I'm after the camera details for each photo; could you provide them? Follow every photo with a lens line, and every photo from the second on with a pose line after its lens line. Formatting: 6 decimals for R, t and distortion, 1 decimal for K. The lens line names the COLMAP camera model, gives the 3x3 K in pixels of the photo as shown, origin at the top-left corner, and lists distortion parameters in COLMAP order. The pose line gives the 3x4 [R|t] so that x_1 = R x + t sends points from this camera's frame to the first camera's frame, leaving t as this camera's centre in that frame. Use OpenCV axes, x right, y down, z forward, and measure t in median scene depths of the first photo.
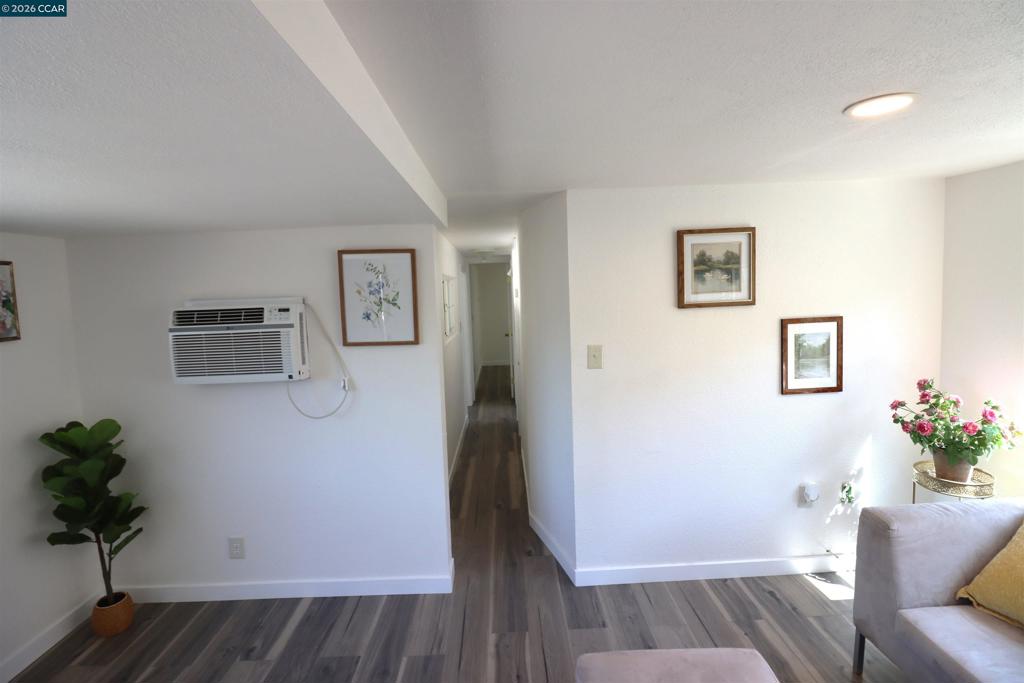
lens RADIAL K [[475.6, 0, 515.5], [0, 475.6, 328.3], [0, 0, 1]] dist [-0.010577, -0.007541]
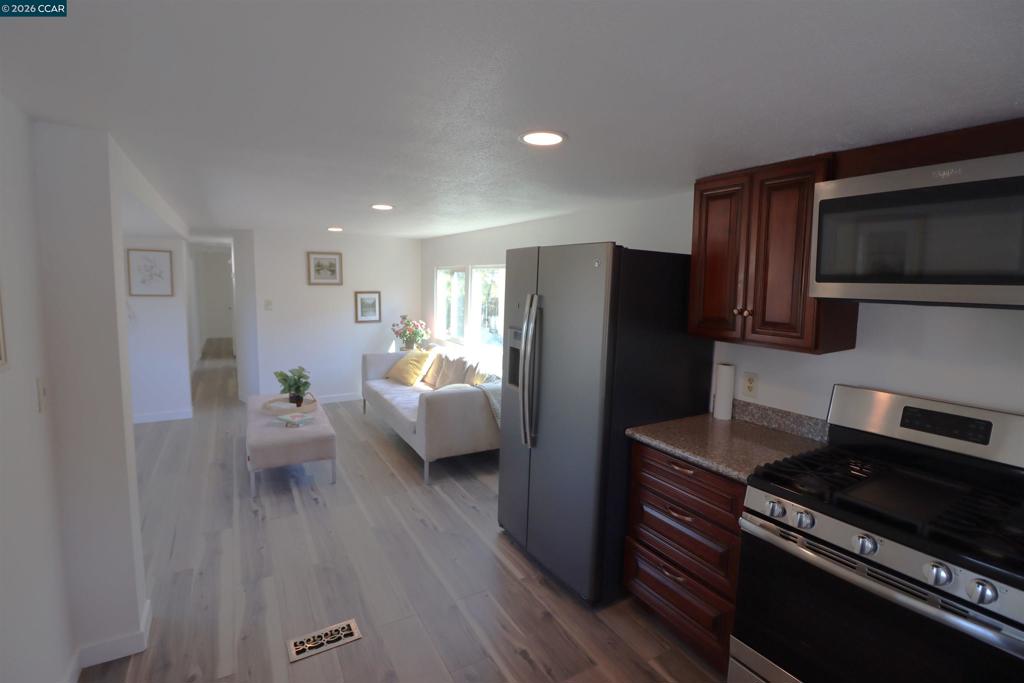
lens RADIAL K [[475.6, 0, 518.1], [0, 475.6, 335.0], [0, 0, 1]] dist [-0.010577, -0.007541]
pose [[0.869845, -0.003065, 0.493316, 0.089840], [-0.011242, 0.999598, 0.026032, 0.132284], [-0.493197, -0.028190, 0.869461, -1.558354]]
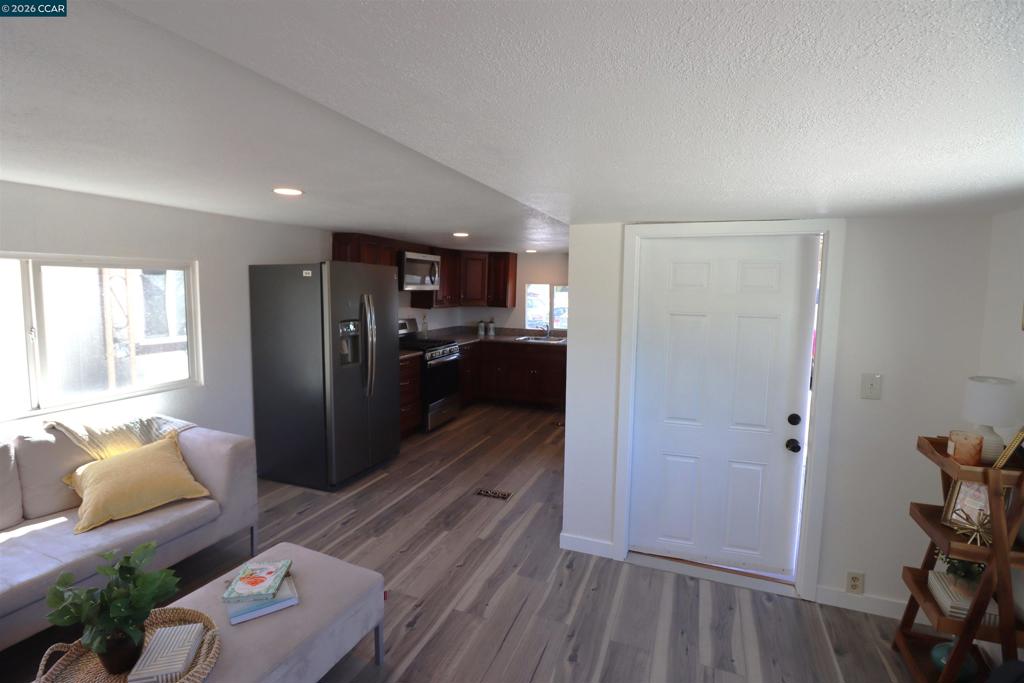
lens RADIAL K [[475.6, 0, 513.0], [0, 475.6, 335.1], [0, 0, 1]] dist [-0.010577, -0.007541]
pose [[-0.923917, -0.019342, 0.382105, -0.422184], [0.045103, 0.986251, 0.158982, -0.025513], [-0.379926, 0.164120, -0.910341, 0.605794]]
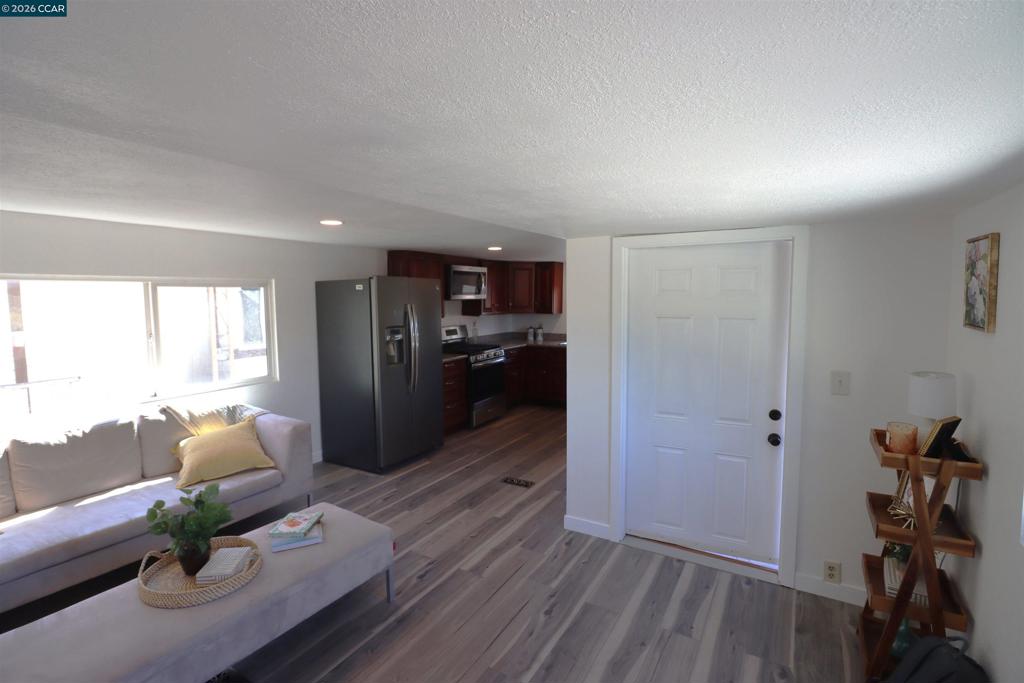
lens RADIAL K [[475.6, 0, 513.7], [0, 475.6, 338.4], [0, 0, 1]] dist [-0.010577, -0.007541]
pose [[-0.848812, -0.010235, 0.528596, -0.664688], [0.075459, 0.987231, 0.140285, -0.025219], [-0.523282, 0.158963, -0.837202, 0.665519]]
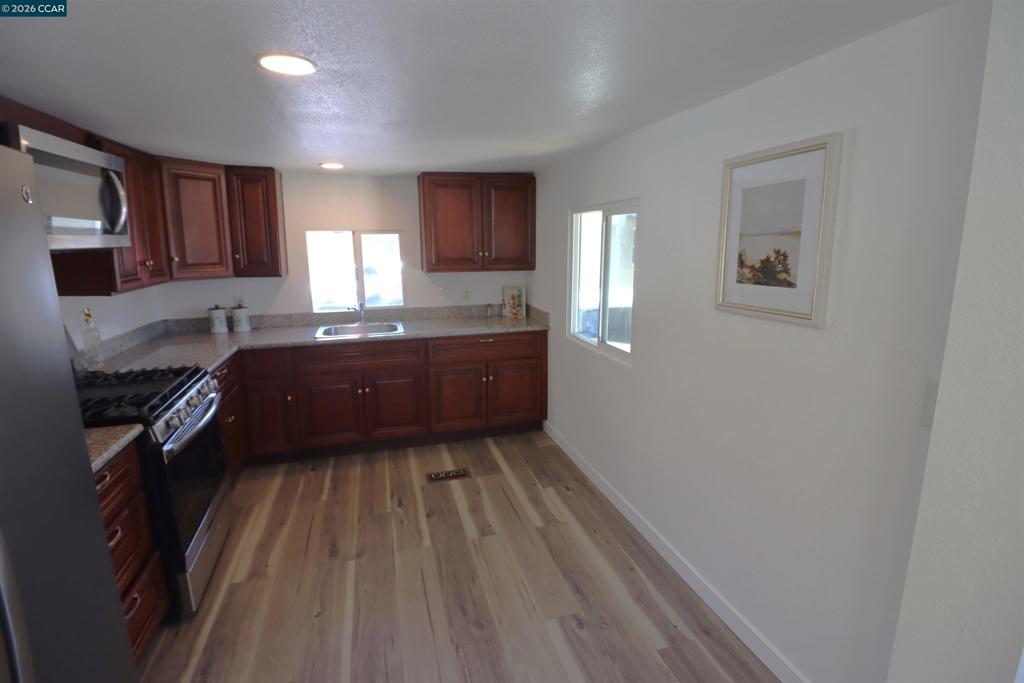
lens RADIAL K [[475.6, 0, 515.6], [0, 475.6, 340.9], [0, 0, 1]] dist [-0.010577, -0.007541]
pose [[-0.961980, 0.091674, -0.257273, 0.354464], [0.013596, 0.956891, 0.290128, 0.030157], [0.272780, 0.275599, -0.921757, -0.328815]]
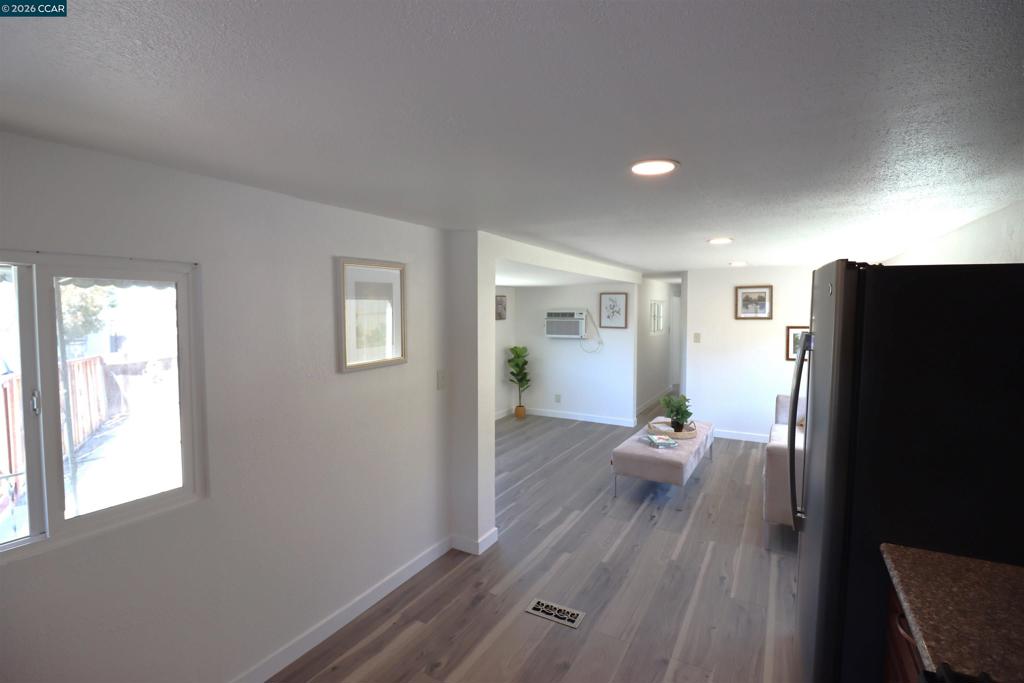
lens RADIAL K [[475.6, 0, 507.3], [0, 475.6, 331.6], [0, 0, 1]] dist [-0.010577, -0.007541]
pose [[0.850807, 0.056832, -0.522396, 0.620868], [-0.068799, 0.997624, -0.003518, 0.106751], [0.520955, 0.038933, 0.852696, -1.622029]]
